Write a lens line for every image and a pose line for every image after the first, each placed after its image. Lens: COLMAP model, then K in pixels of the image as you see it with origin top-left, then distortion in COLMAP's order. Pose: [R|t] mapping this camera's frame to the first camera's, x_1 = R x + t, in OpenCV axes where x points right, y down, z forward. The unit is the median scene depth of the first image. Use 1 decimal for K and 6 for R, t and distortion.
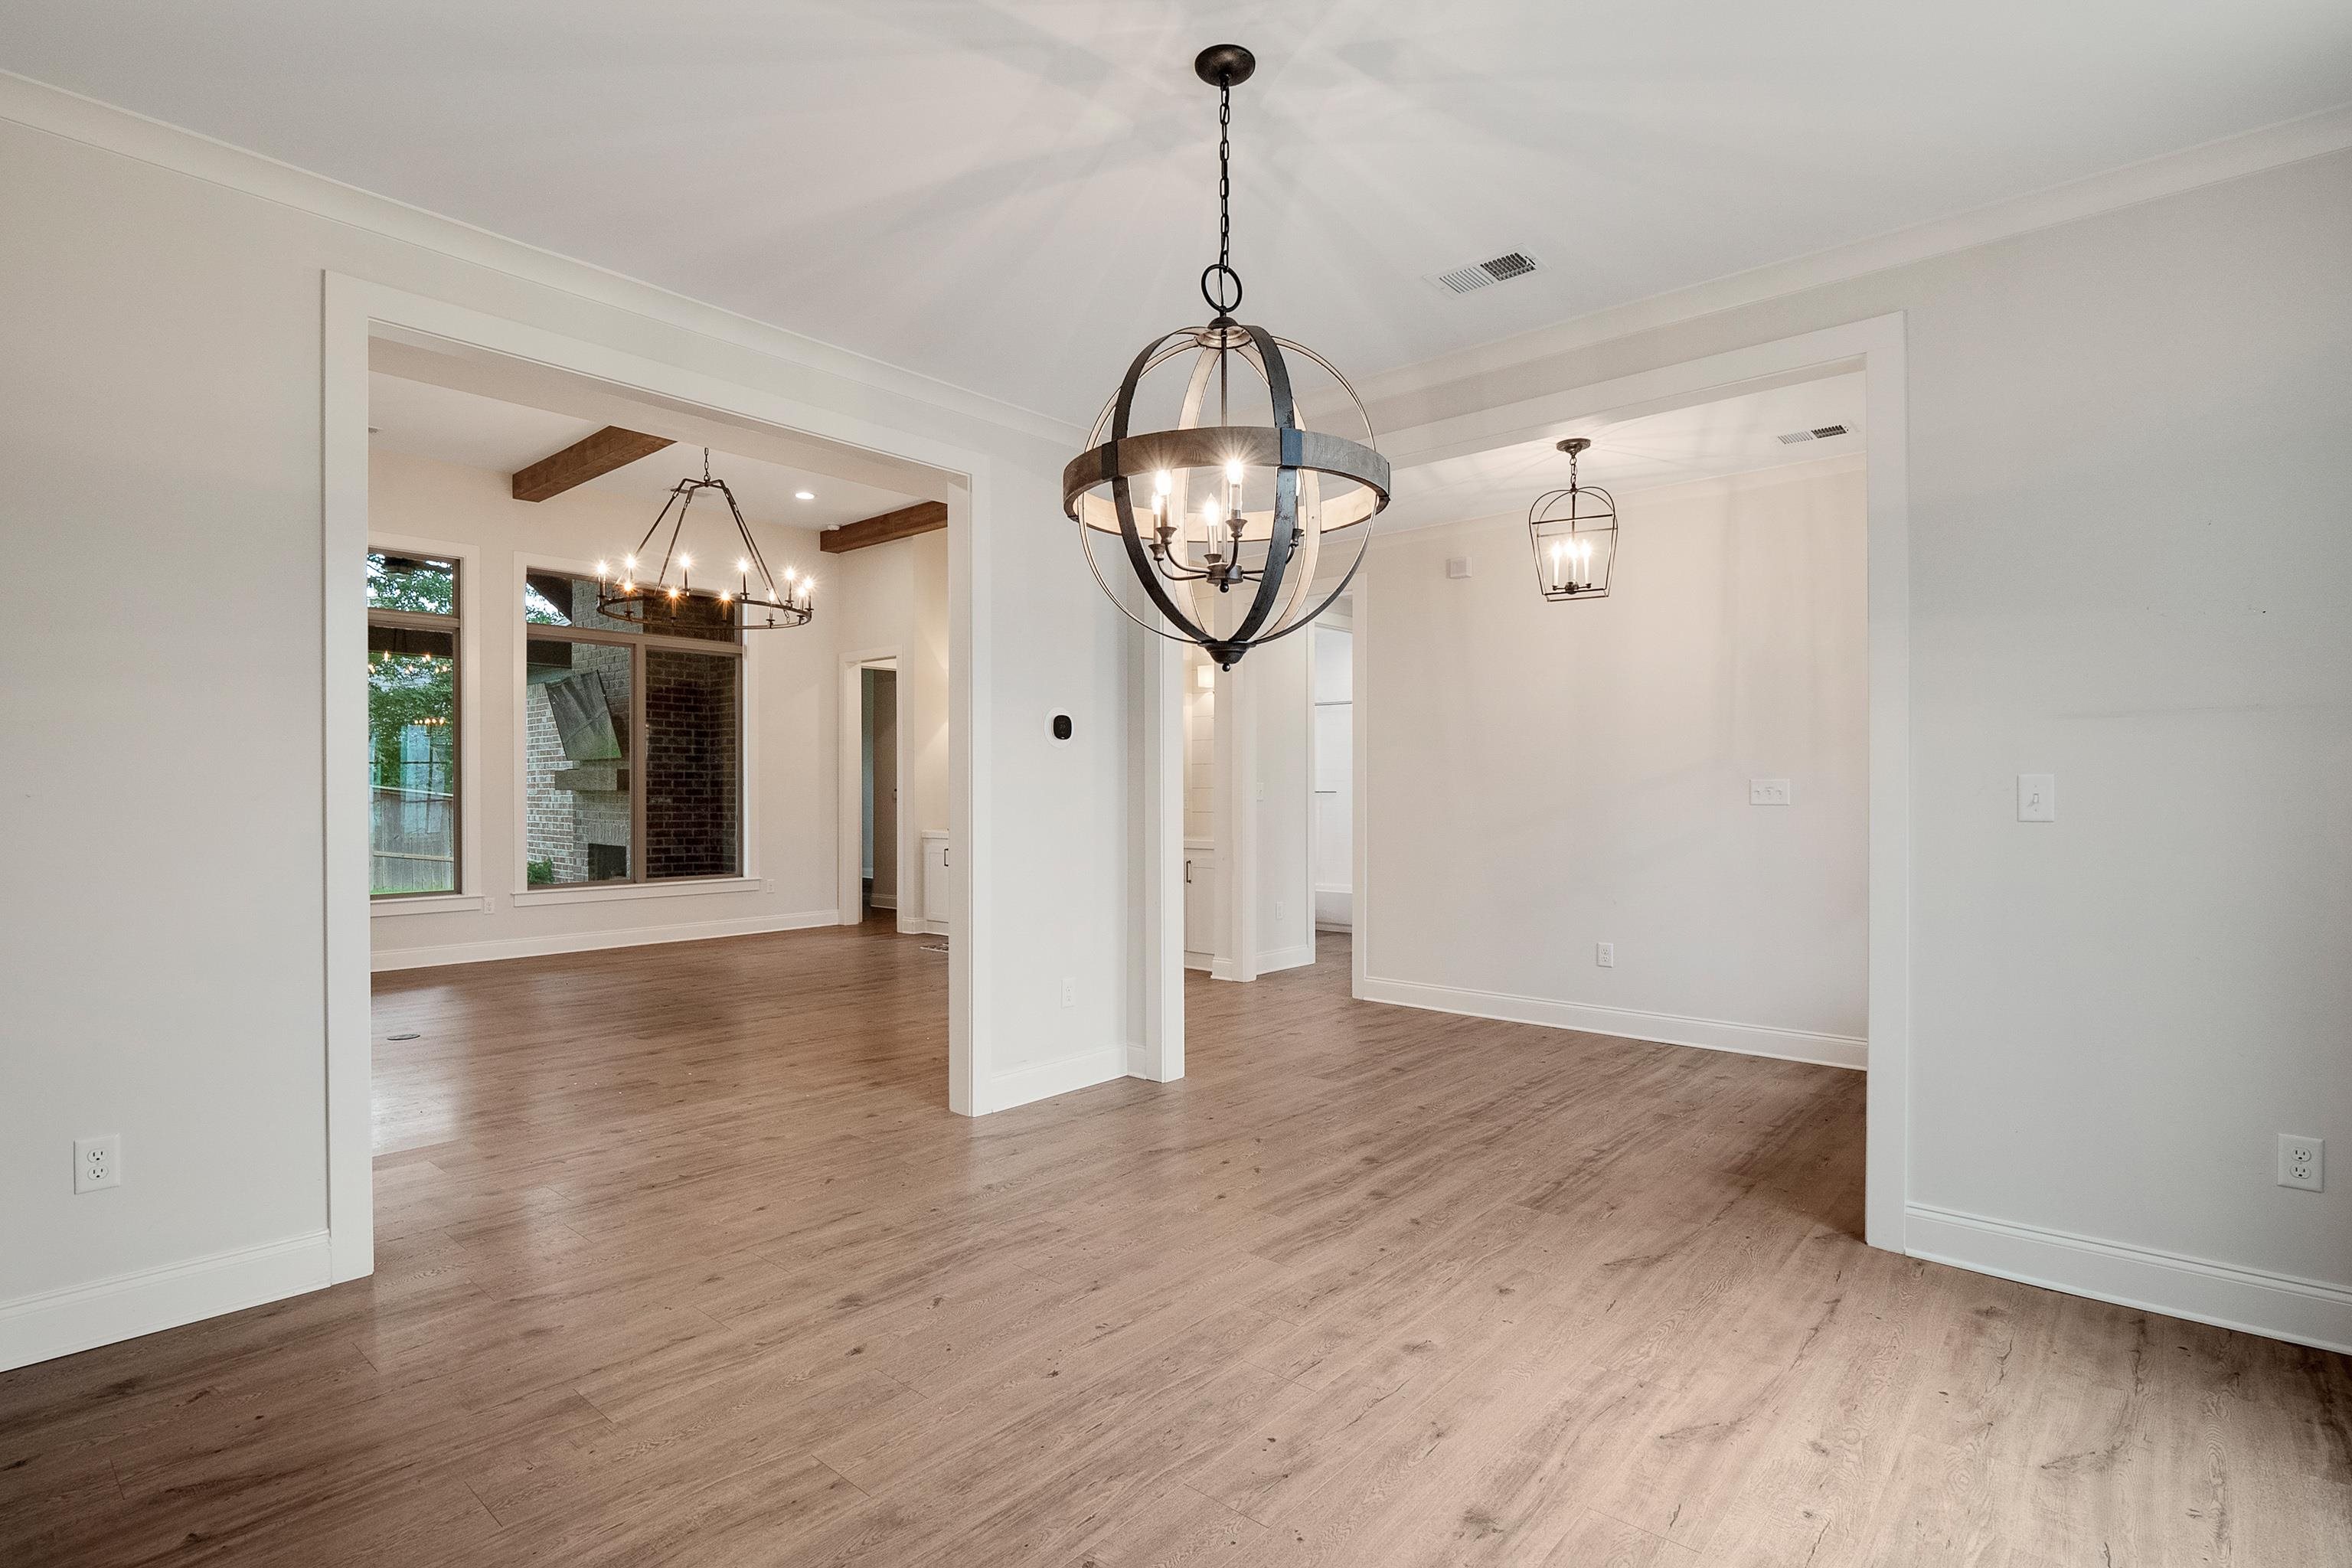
lens RADIAL K [[1133.2, 0, 1185.1], [0, 1133.2, 794.1], [0, 0, 1]] dist [-0.005031, -0.002150]
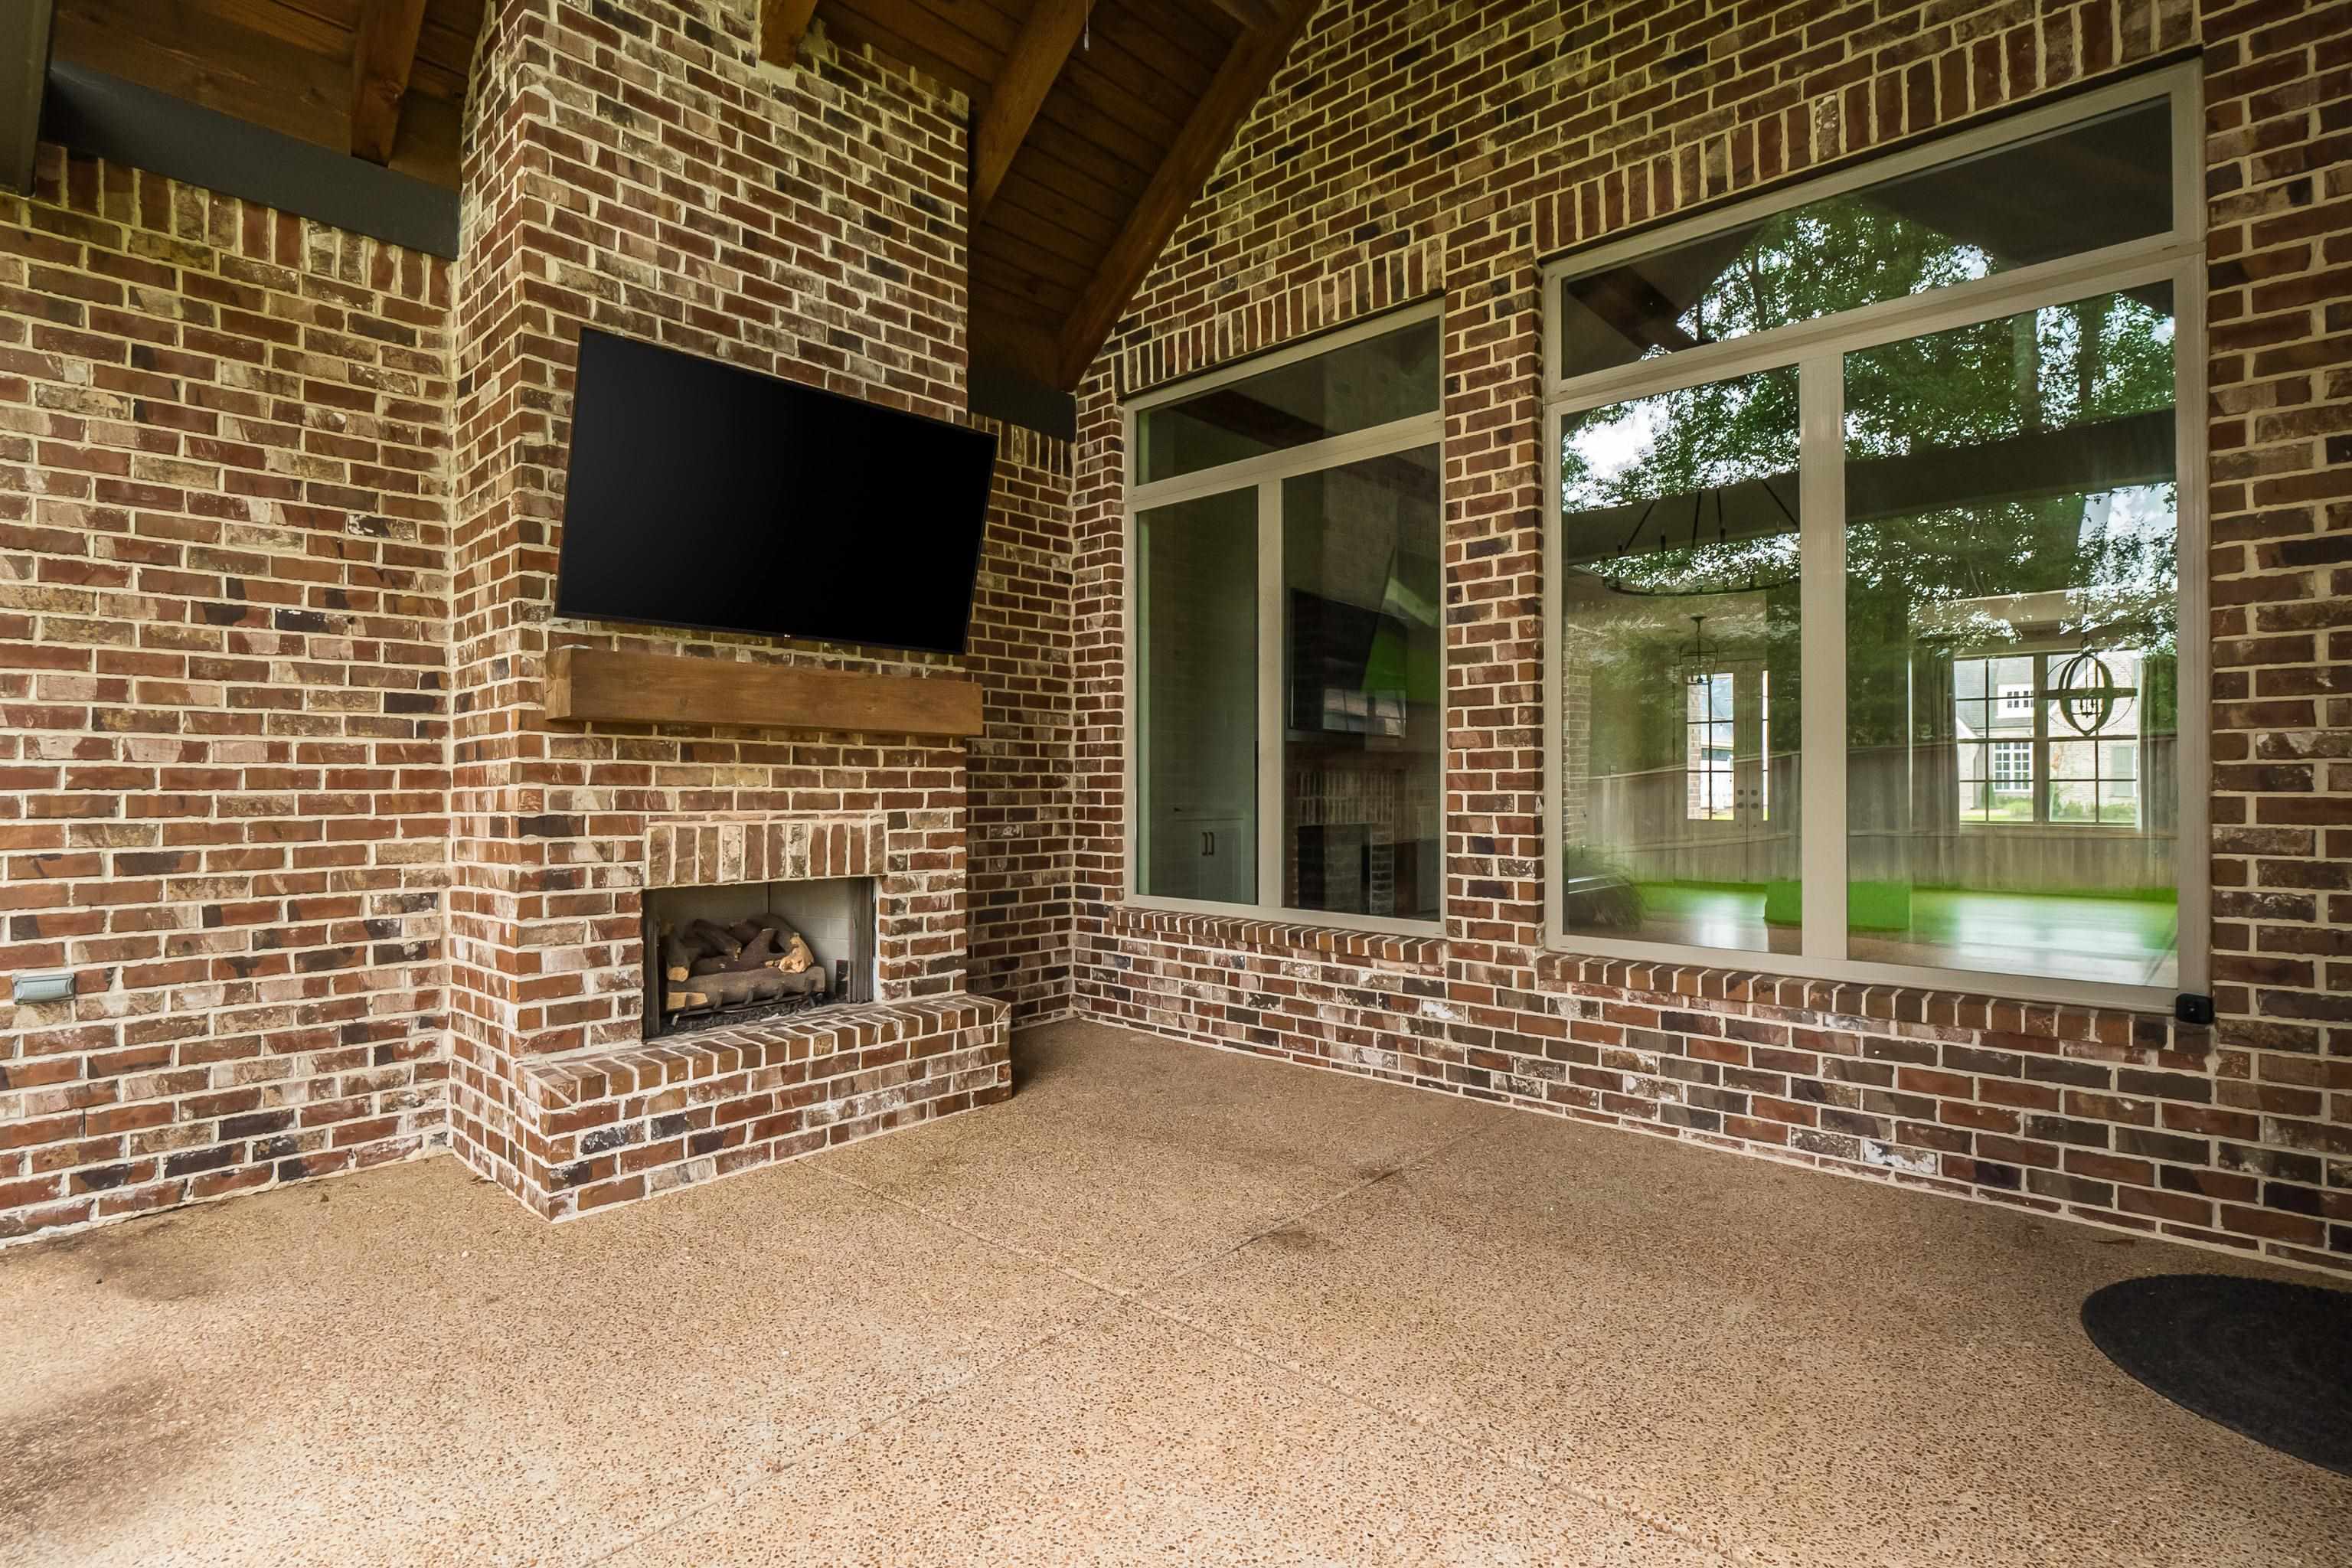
lens RADIAL K [[1157.3, 0, 1150.3], [0, 1157.3, 779.7], [0, 0, 1]] dist [-0.001220, -0.004492]
pose [[0.037320, 0.006958, 0.999279, -2.744982], [-0.000849, 0.999976, -0.006932, 0.047651], [-0.999303, -0.000589, 0.037325, 2.737299]]
